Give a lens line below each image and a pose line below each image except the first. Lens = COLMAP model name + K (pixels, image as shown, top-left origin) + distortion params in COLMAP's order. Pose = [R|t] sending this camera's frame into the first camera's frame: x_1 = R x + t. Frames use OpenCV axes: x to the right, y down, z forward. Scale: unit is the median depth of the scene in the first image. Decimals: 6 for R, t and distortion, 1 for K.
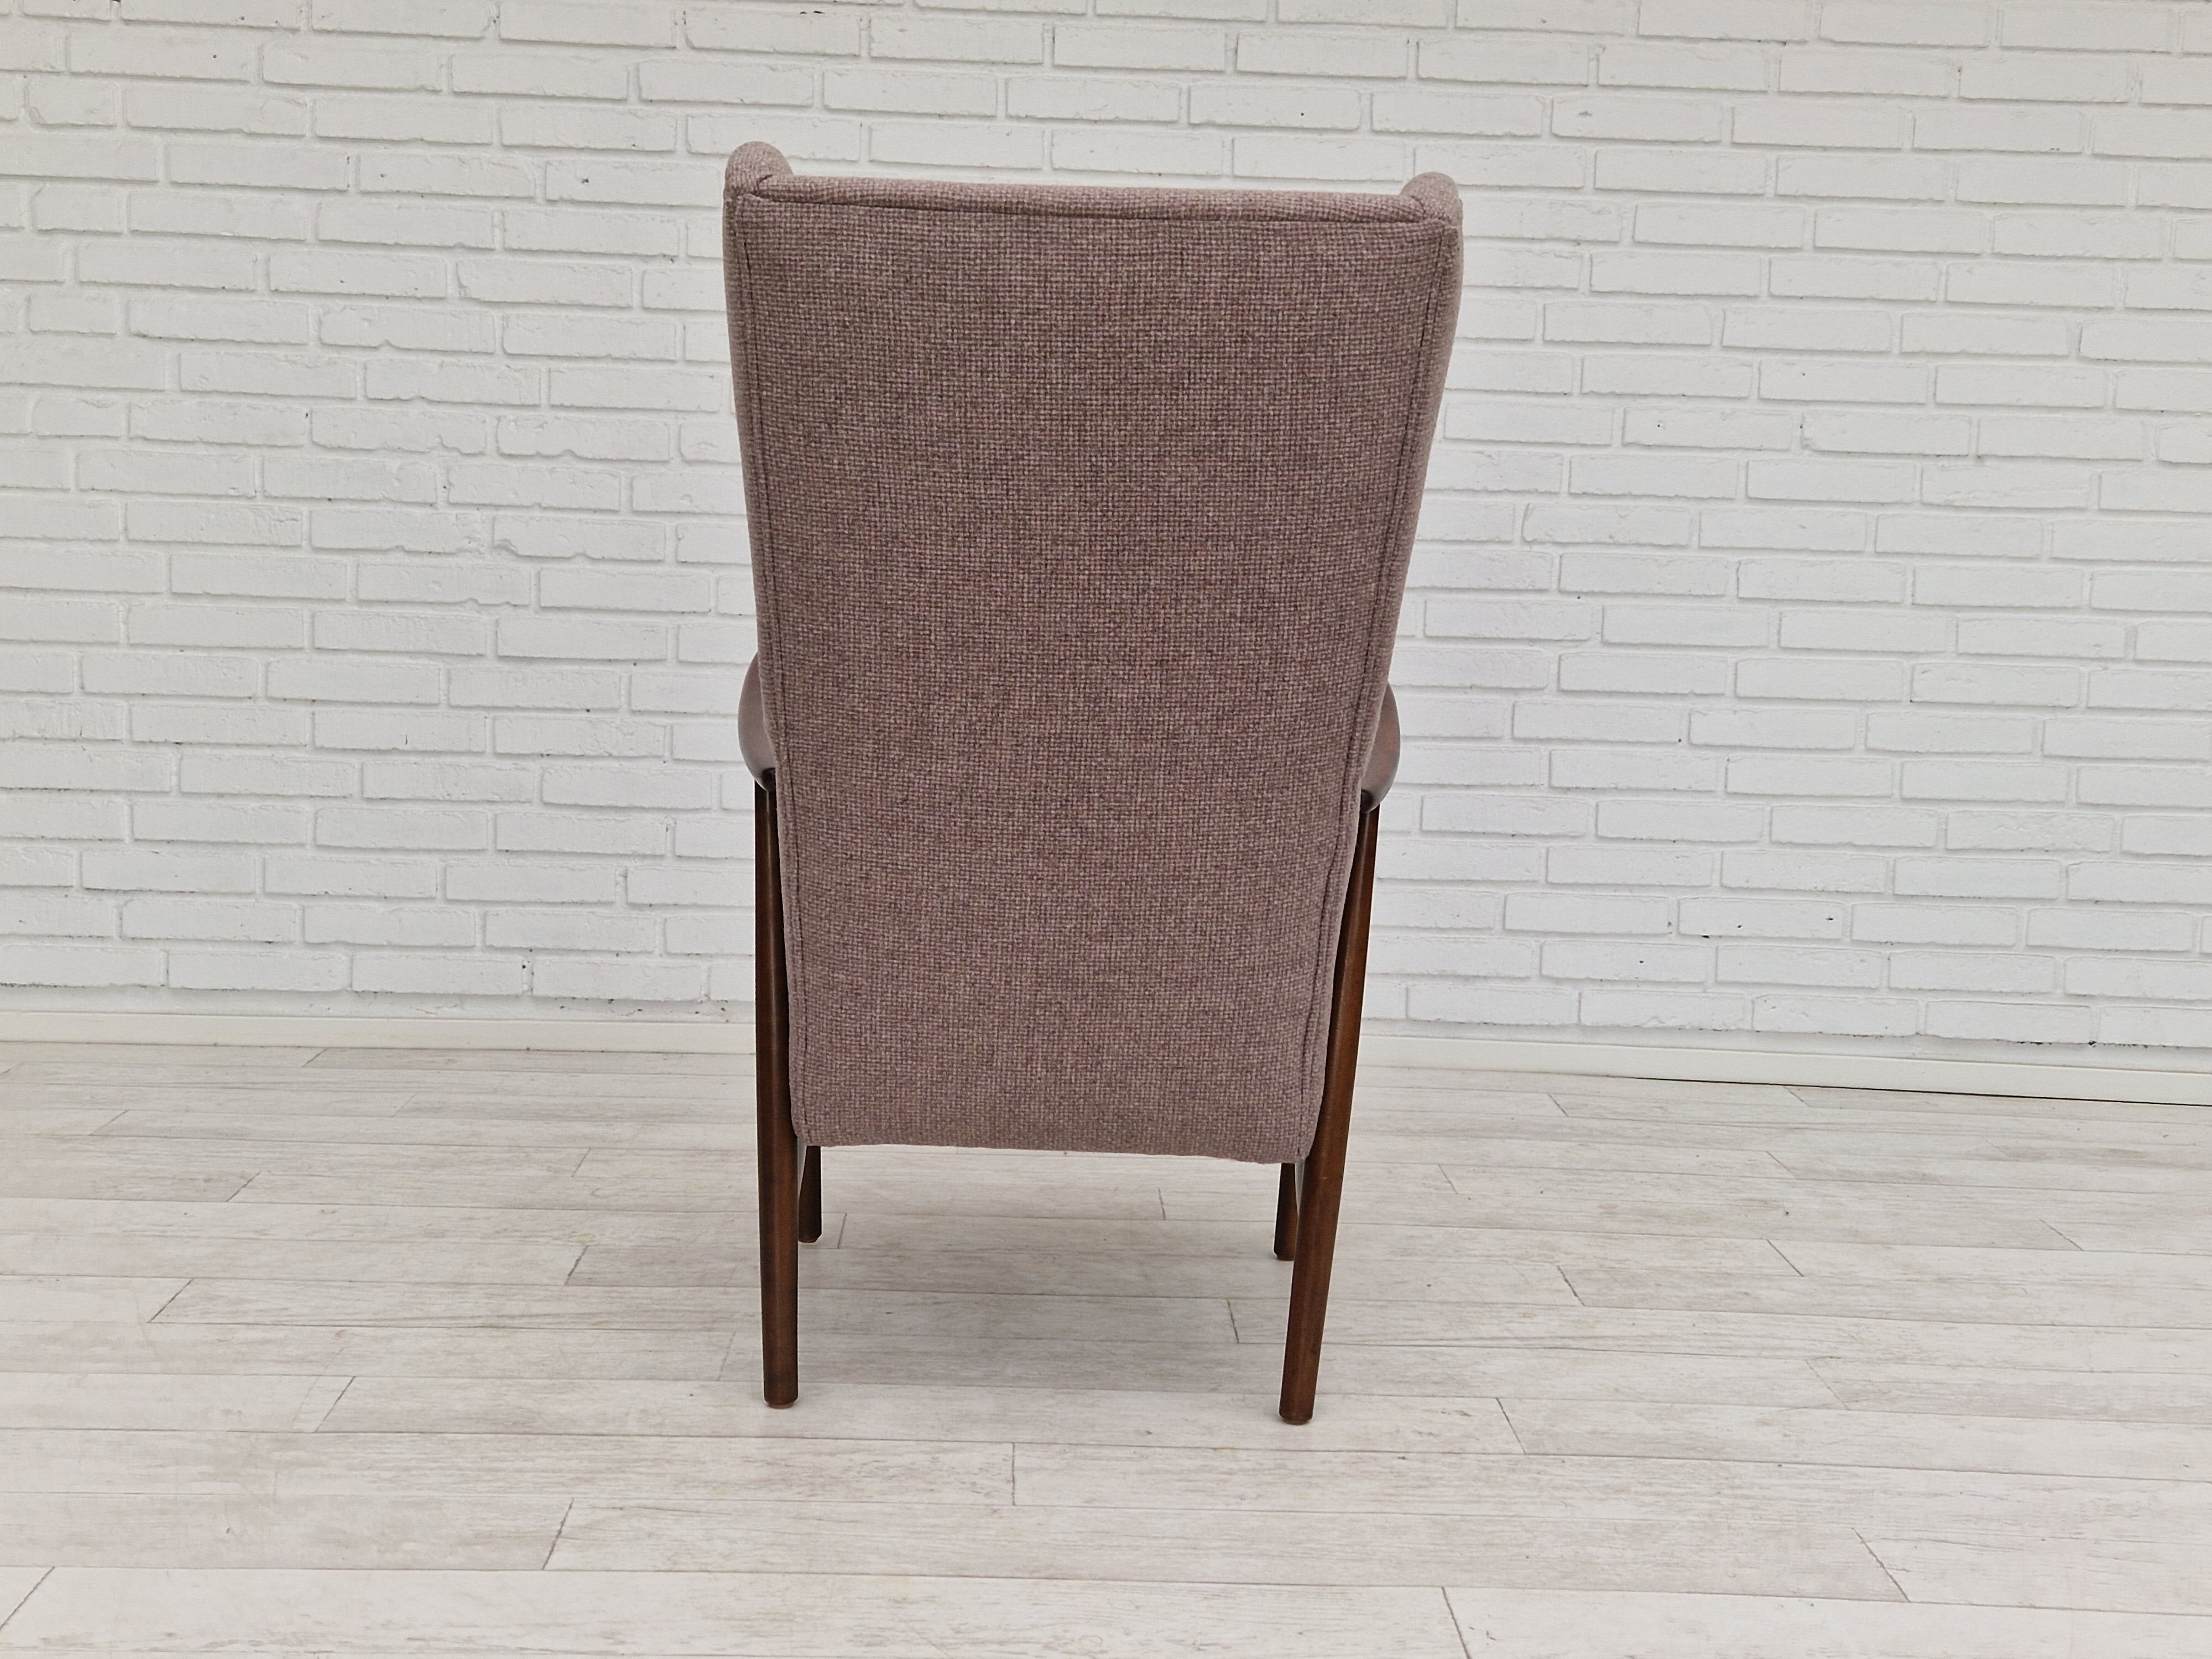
lens RADIAL K [[2839.1, 0, 1122.2], [0, 2839.1, 837.3], [0, 0, 1]] dist [0.069306, 0.000000]
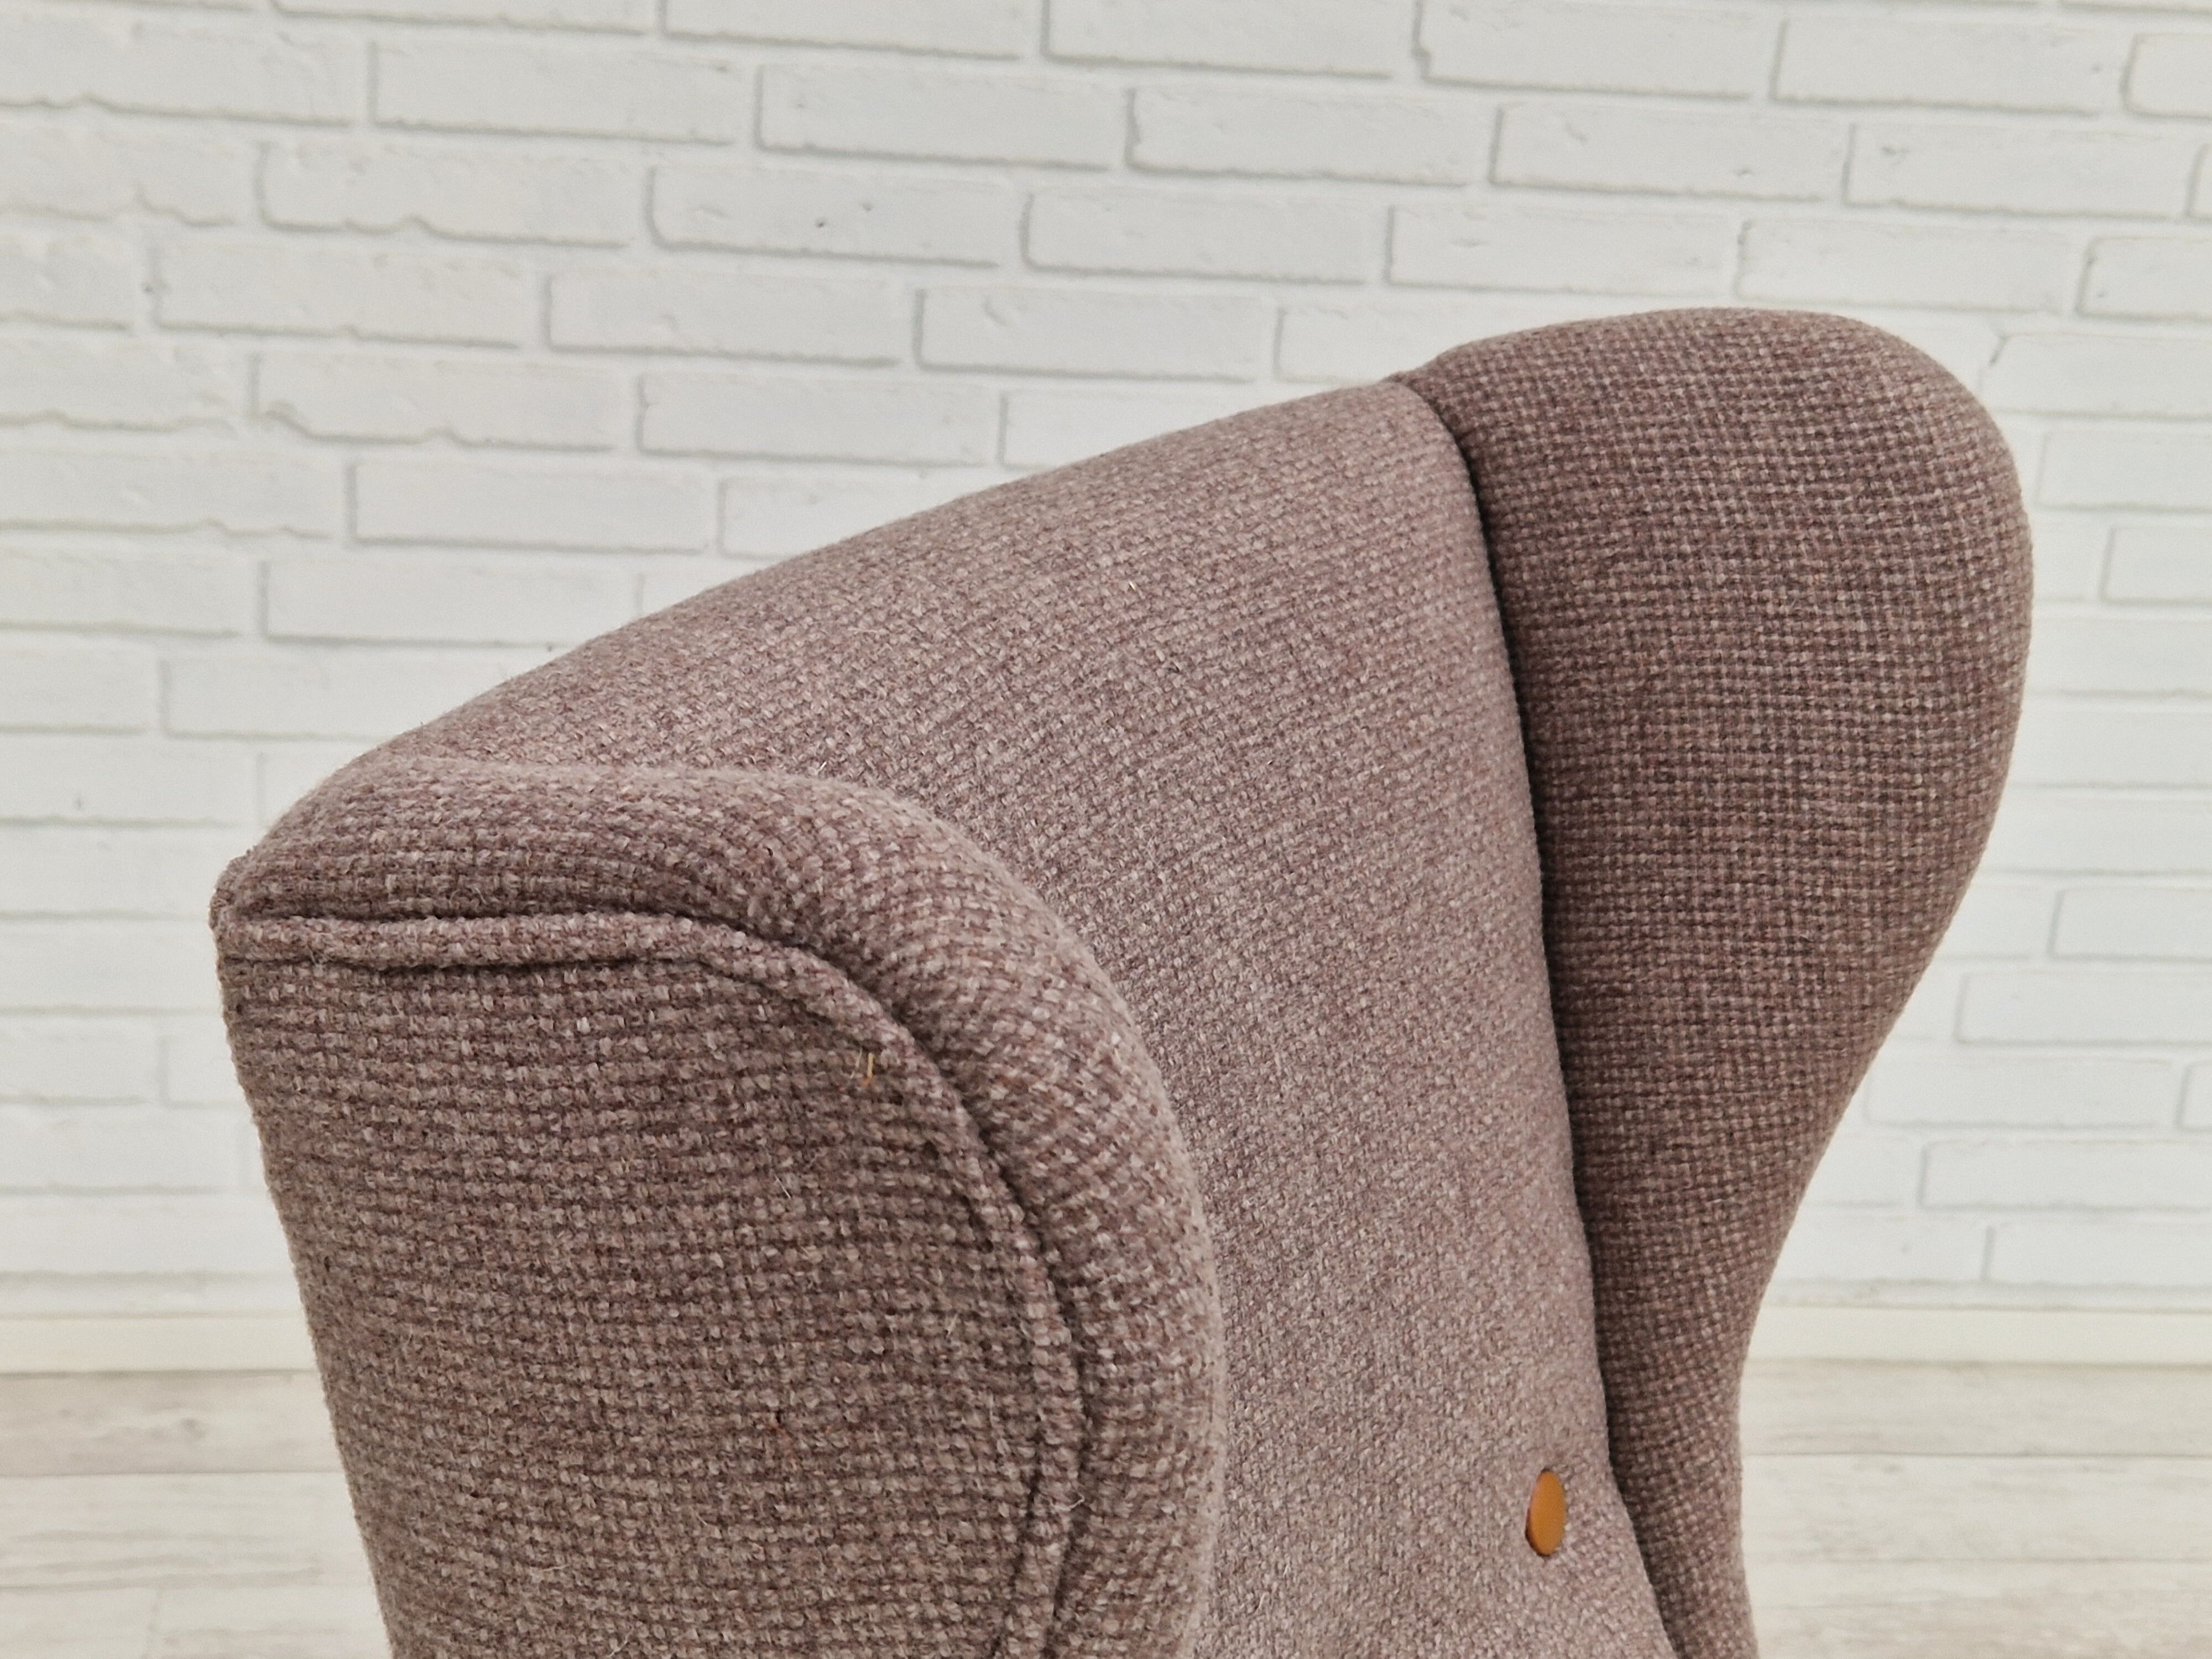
lens RADIAL K [[3608.5, 0, 1085.5], [0, 3608.5, 836.6], [0, 0, 1]] dist [0.073646, 0.000000]
pose [[0.993783, 0.001351, 0.111330, -0.150879], [-0.025944, 0.975211, 0.219750, -0.171013], [-0.108273, -0.221272, 0.969183, 0.383279]]
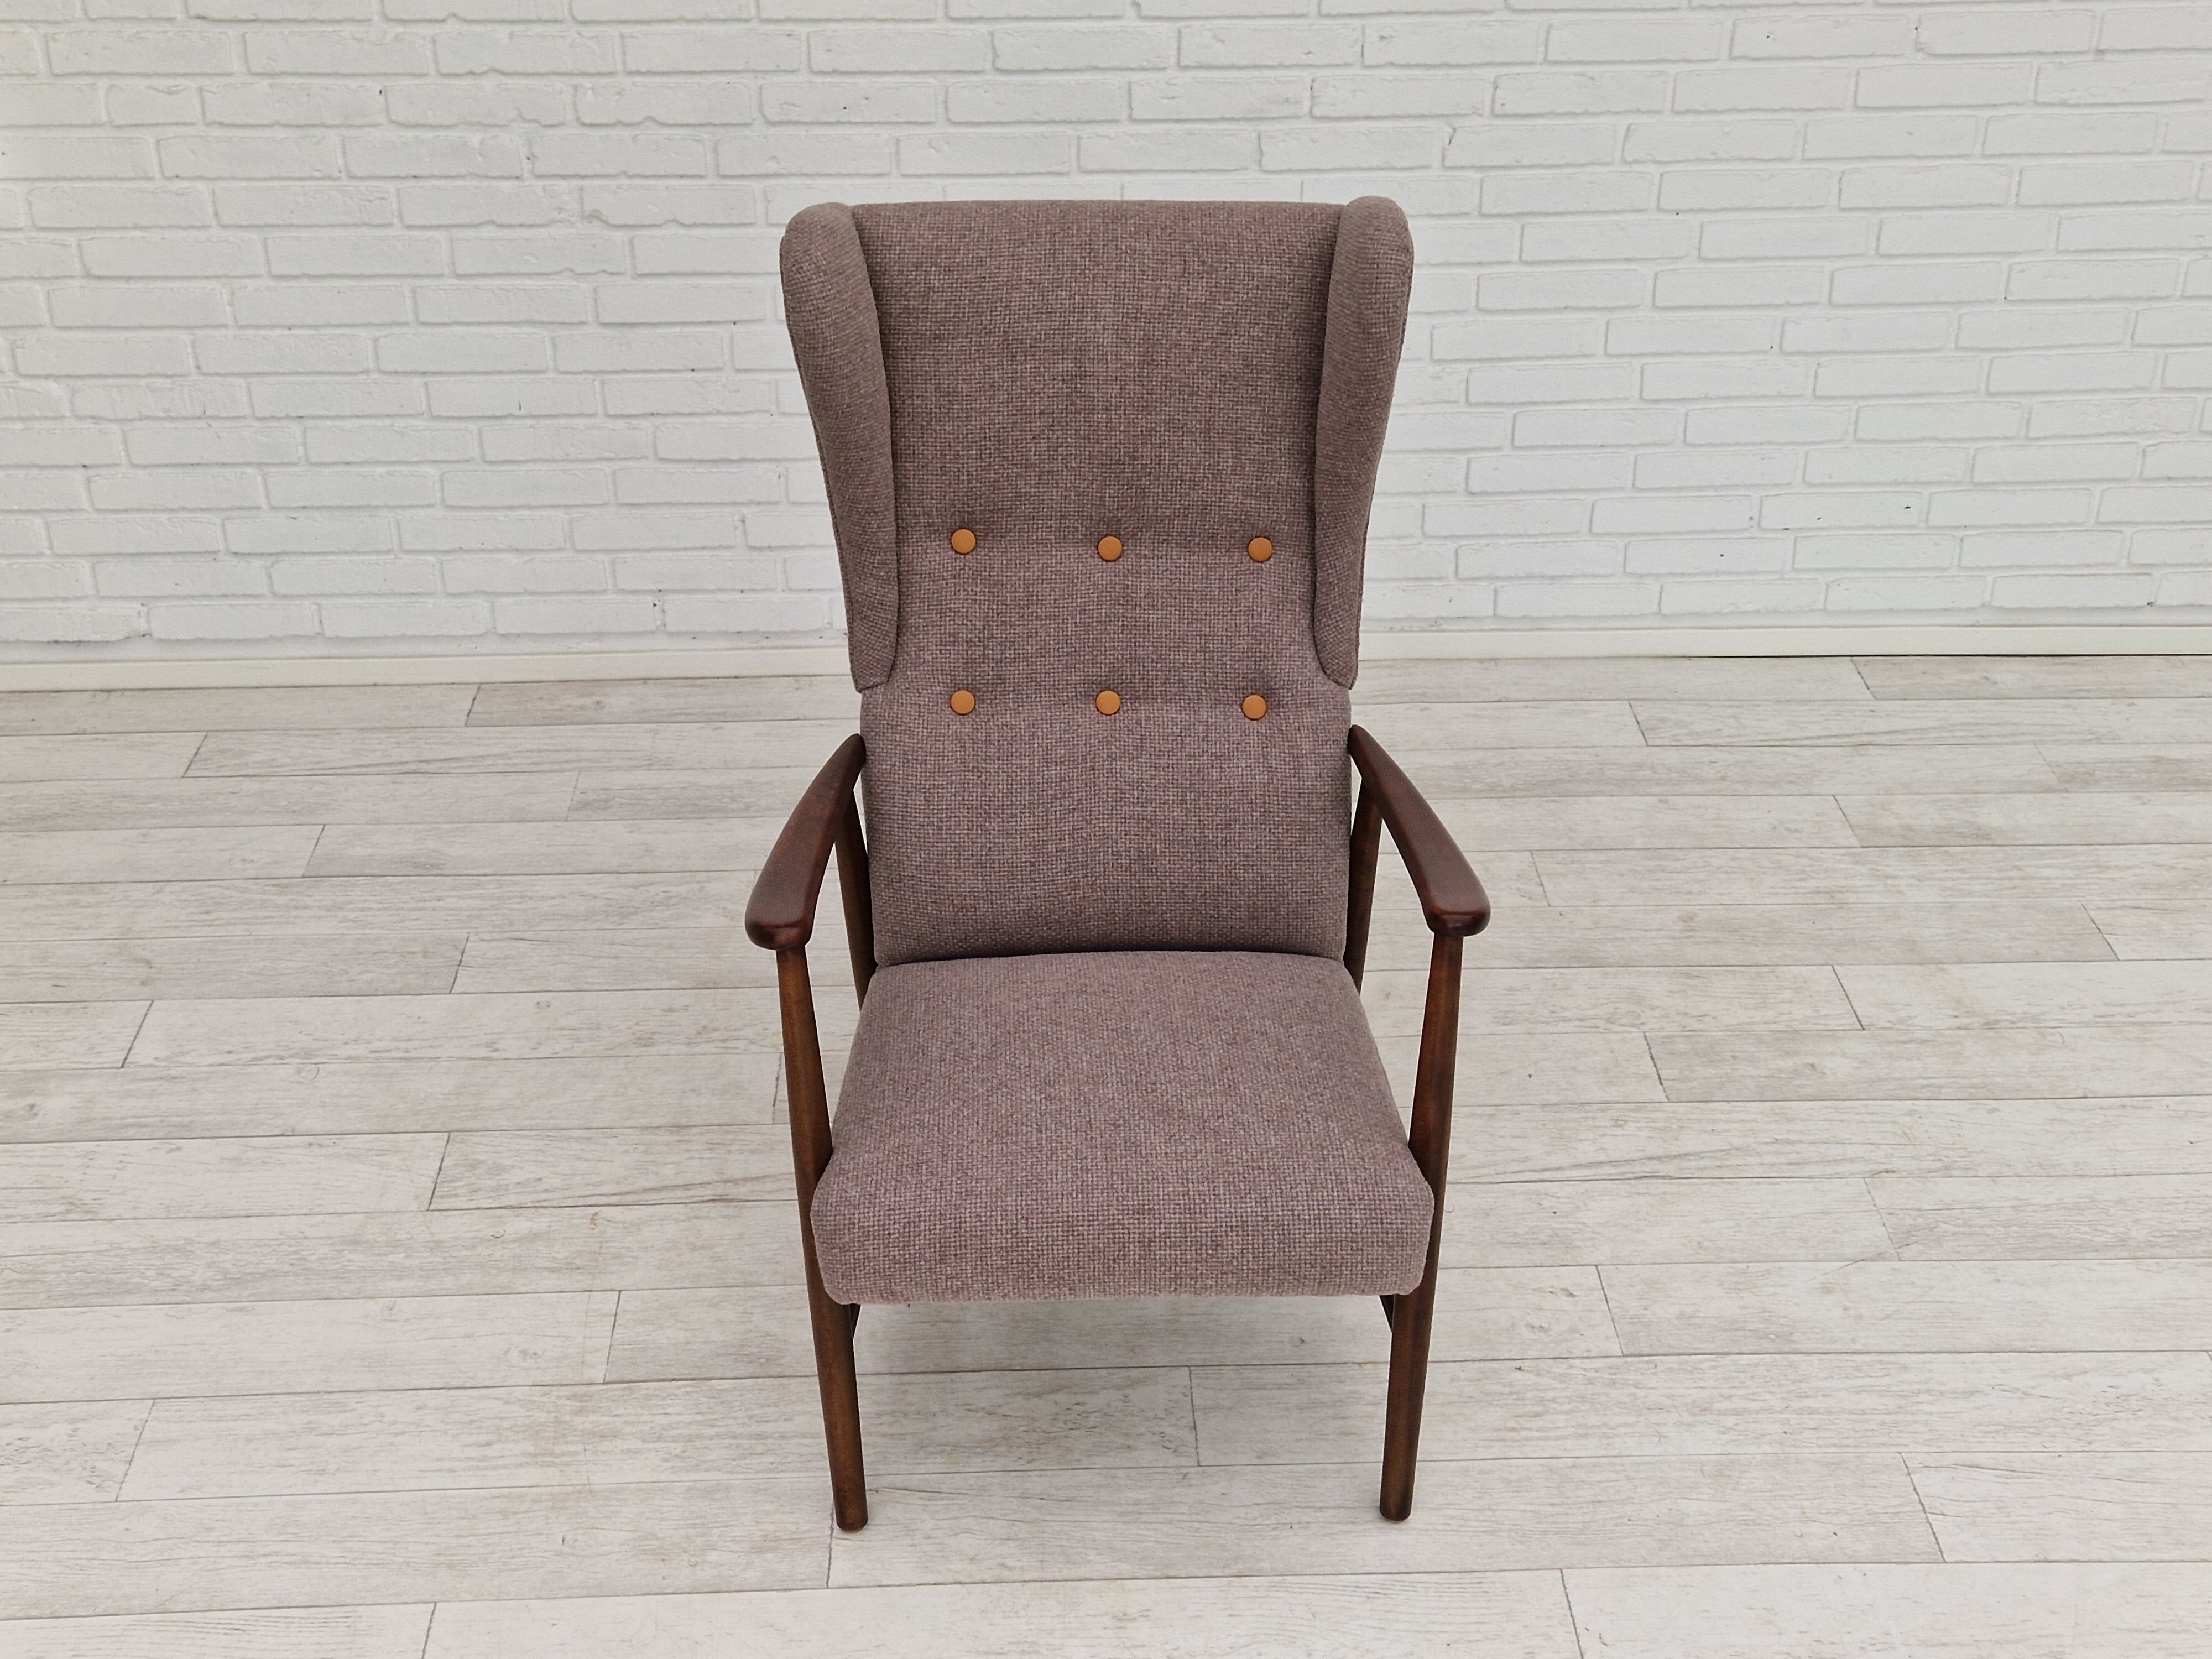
lens RADIAL K [[2839.1, 0, 1106.3], [0, 2839.1, 853.4], [0, 0, 1]] dist [0.069306, 0.000000]
pose [[0.999254, -0.033396, -0.019391, -0.026720], [0.038307, 0.920785, 0.388186, -0.278540], [0.004891, -0.388639, 0.921377, -0.003517]]
